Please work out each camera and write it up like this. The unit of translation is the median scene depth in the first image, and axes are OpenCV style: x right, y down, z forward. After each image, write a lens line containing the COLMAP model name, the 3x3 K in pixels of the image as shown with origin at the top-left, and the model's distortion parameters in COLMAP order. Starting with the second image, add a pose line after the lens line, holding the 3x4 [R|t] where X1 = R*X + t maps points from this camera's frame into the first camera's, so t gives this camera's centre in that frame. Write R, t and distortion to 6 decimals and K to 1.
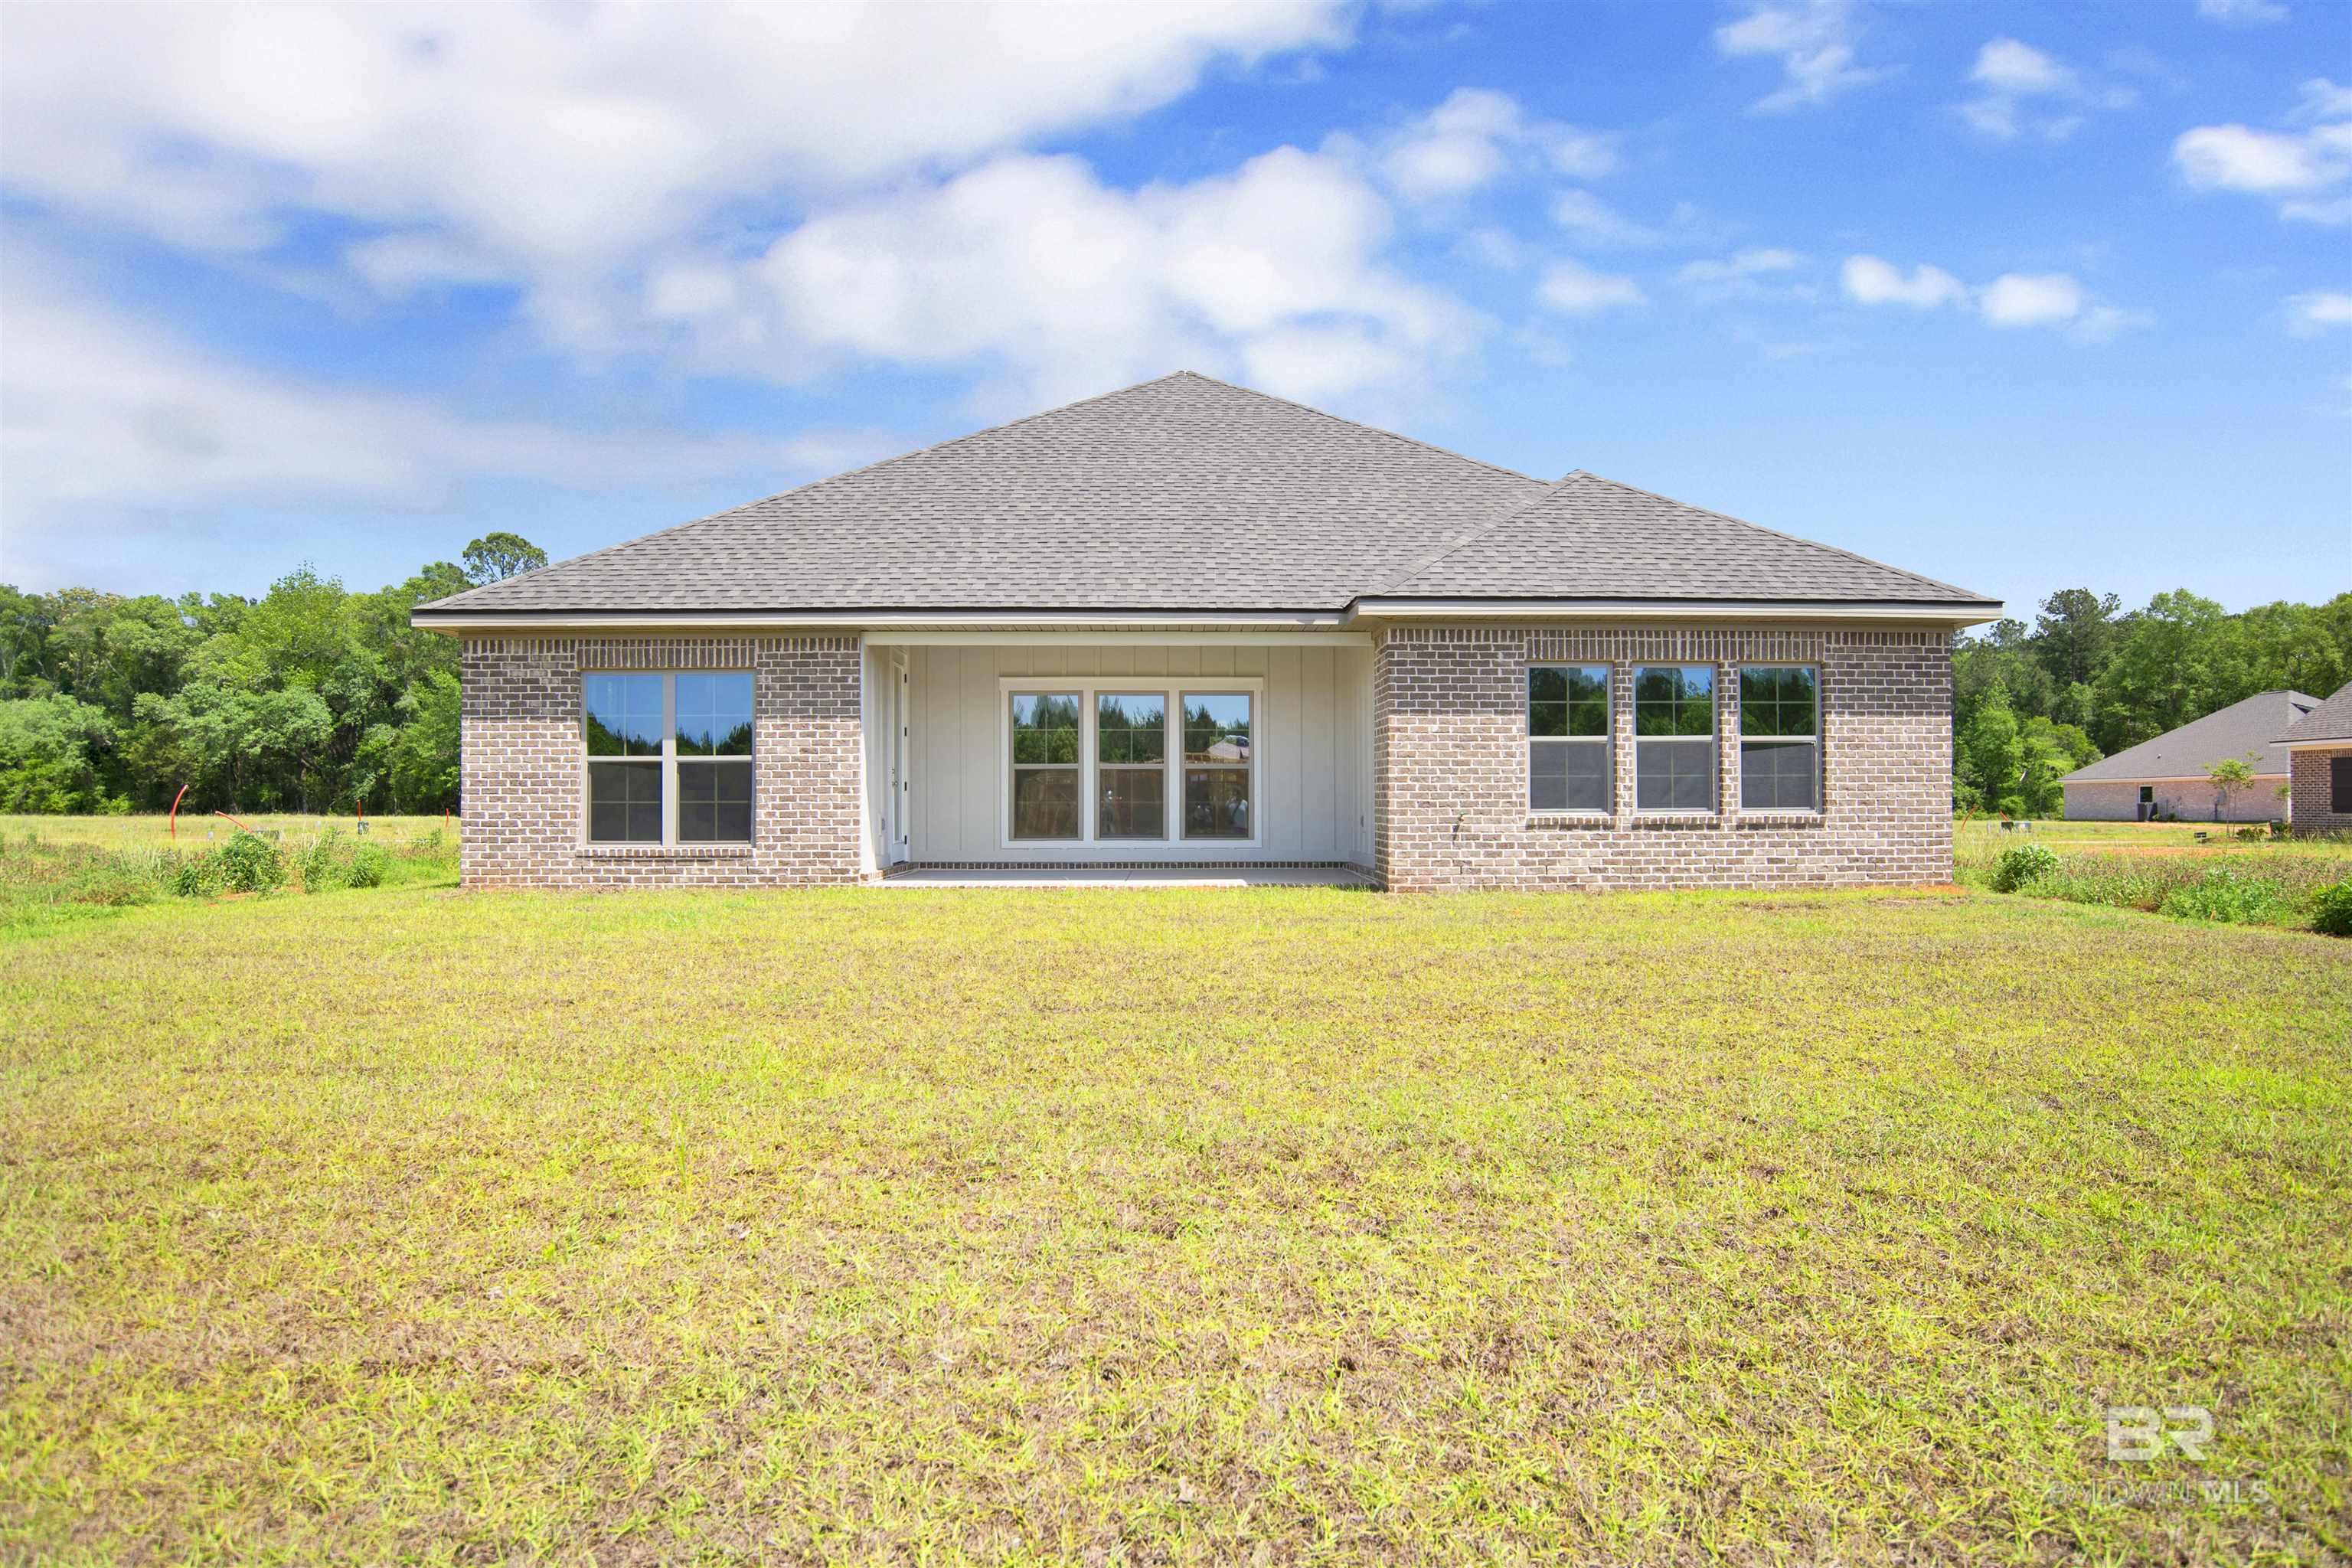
lens RADIAL K [[1230.9, 0, 1176.0], [0, 1230.9, 784.0], [0, 0, 1]] dist [-0.039028, 0.022794]
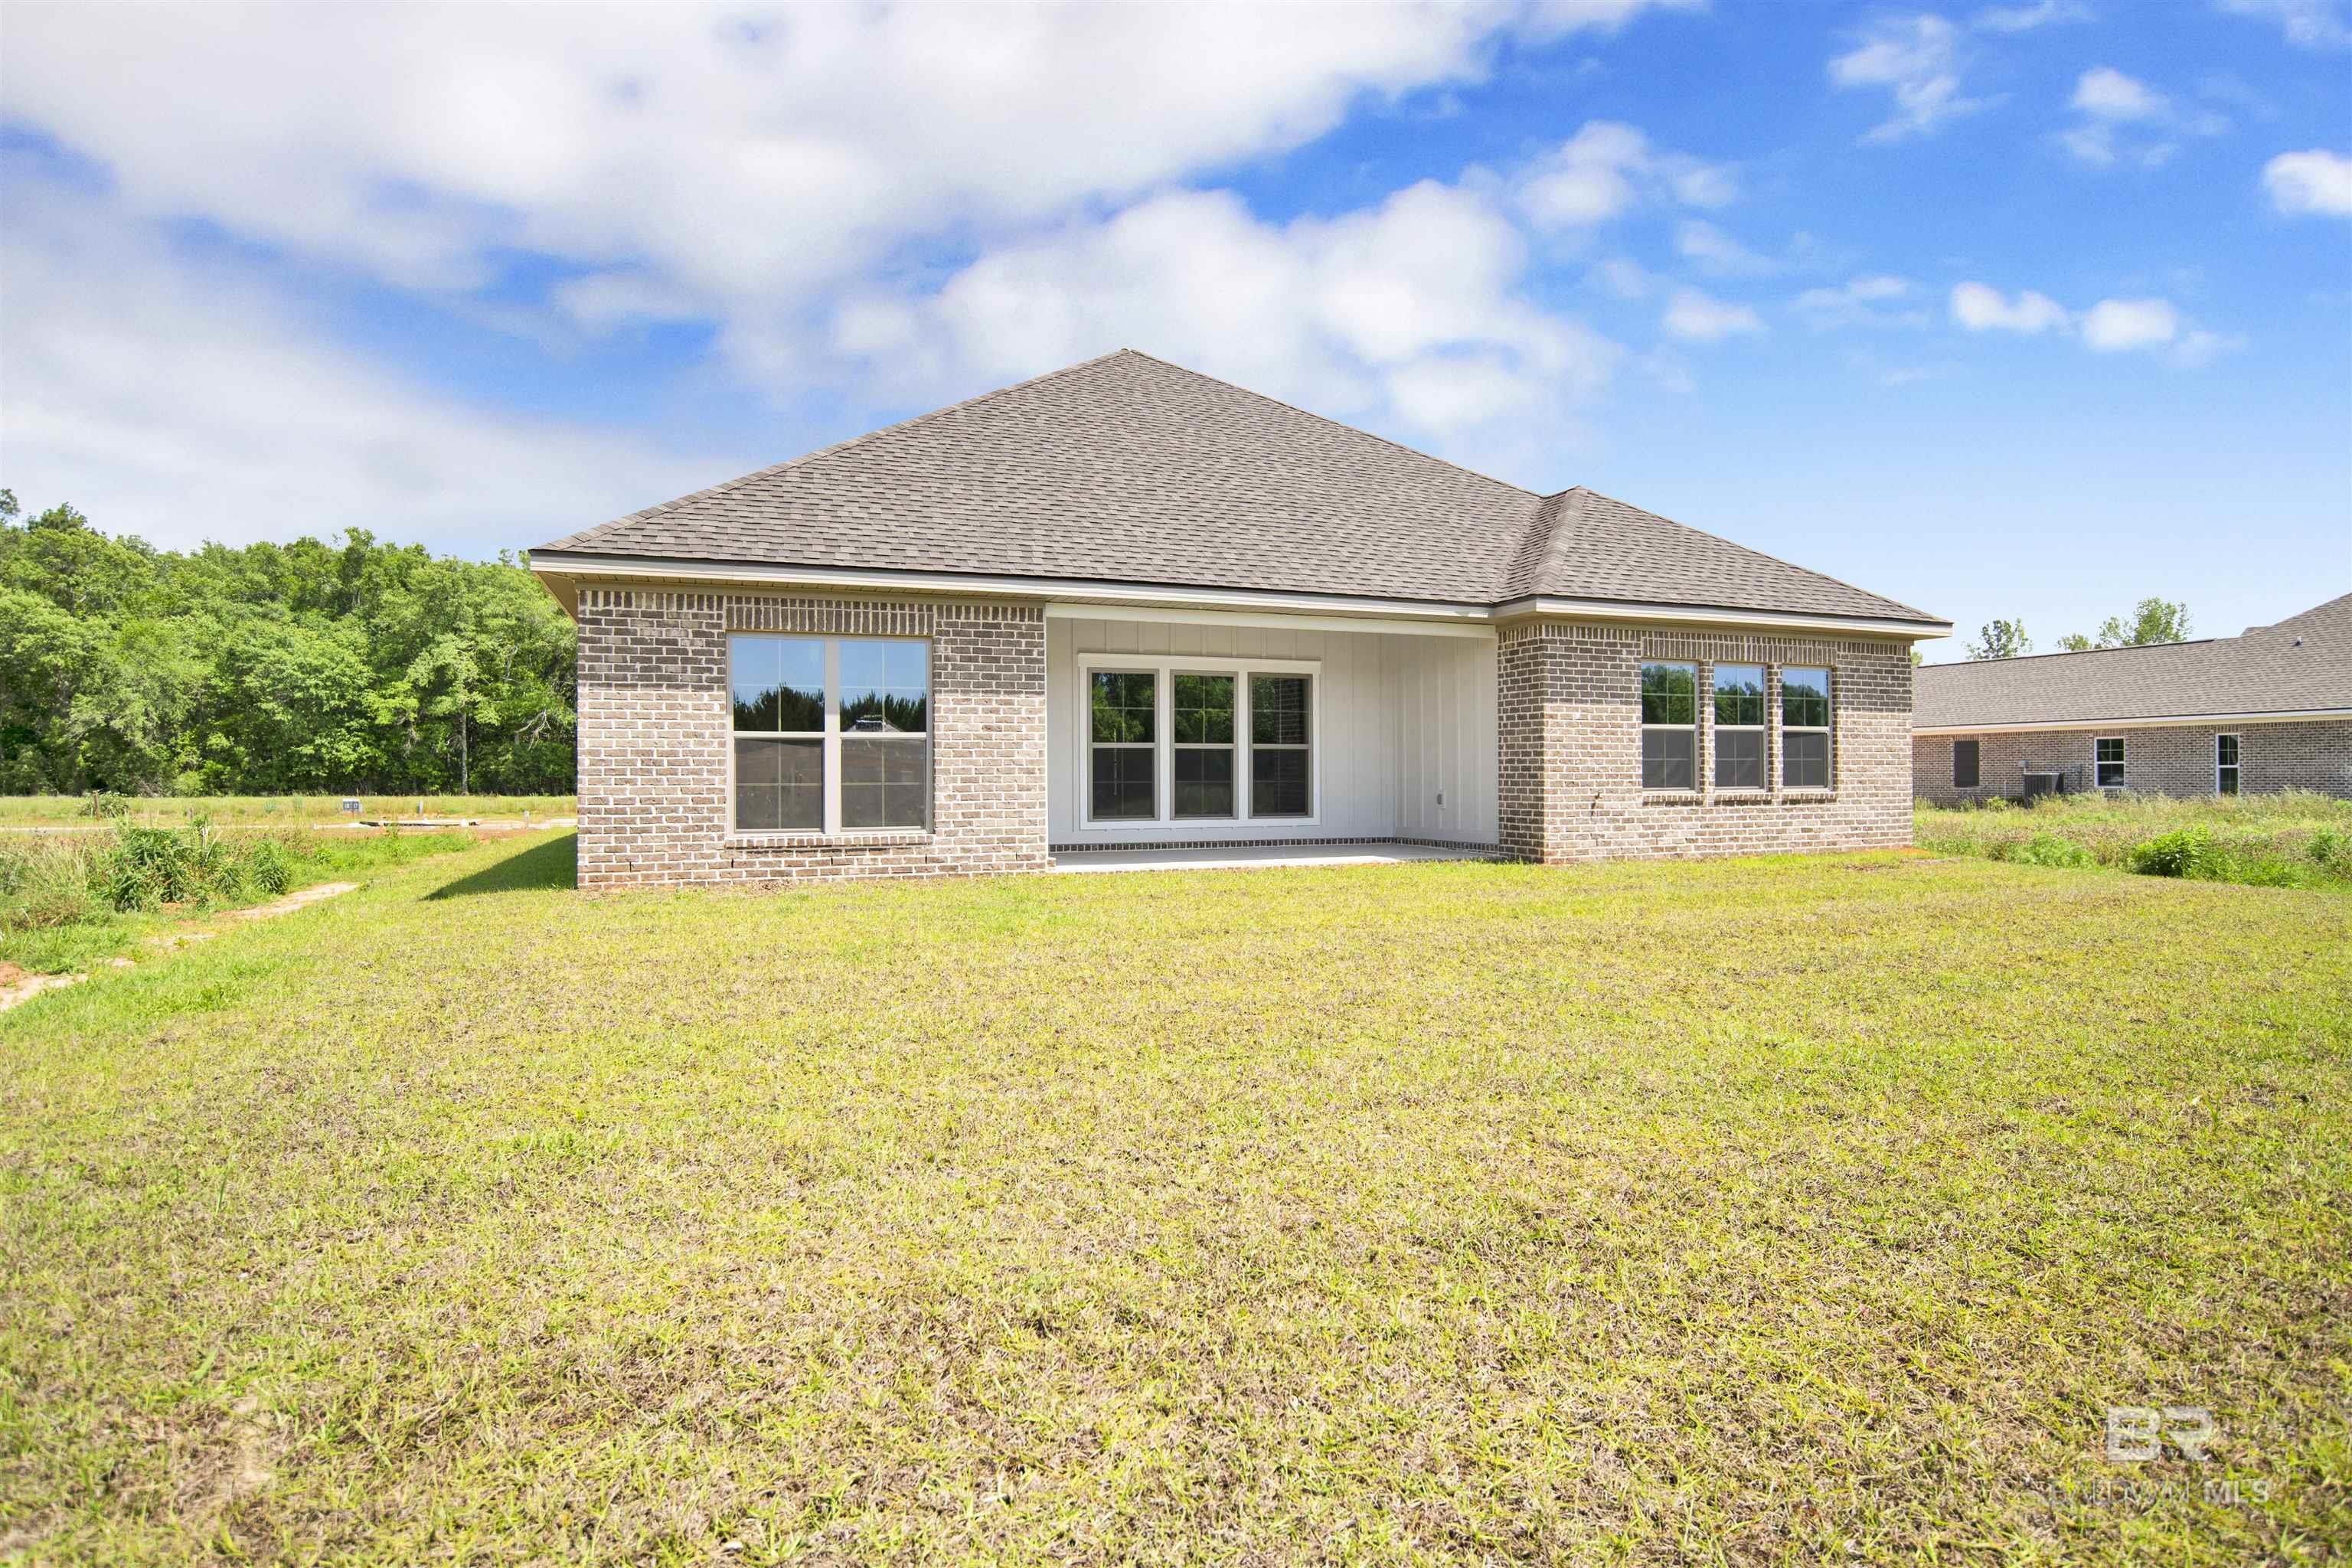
lens RADIAL K [[1230.9, 0, 1176.0], [0, 1230.9, 784.0], [0, 0, 1]] dist [-0.039028, 0.022794]
pose [[0.938211, -0.003257, 0.346050, -0.491625], [-0.003936, 0.999791, 0.020082, -0.004299], [-0.346042, -0.020203, 0.938001, 0.079827]]
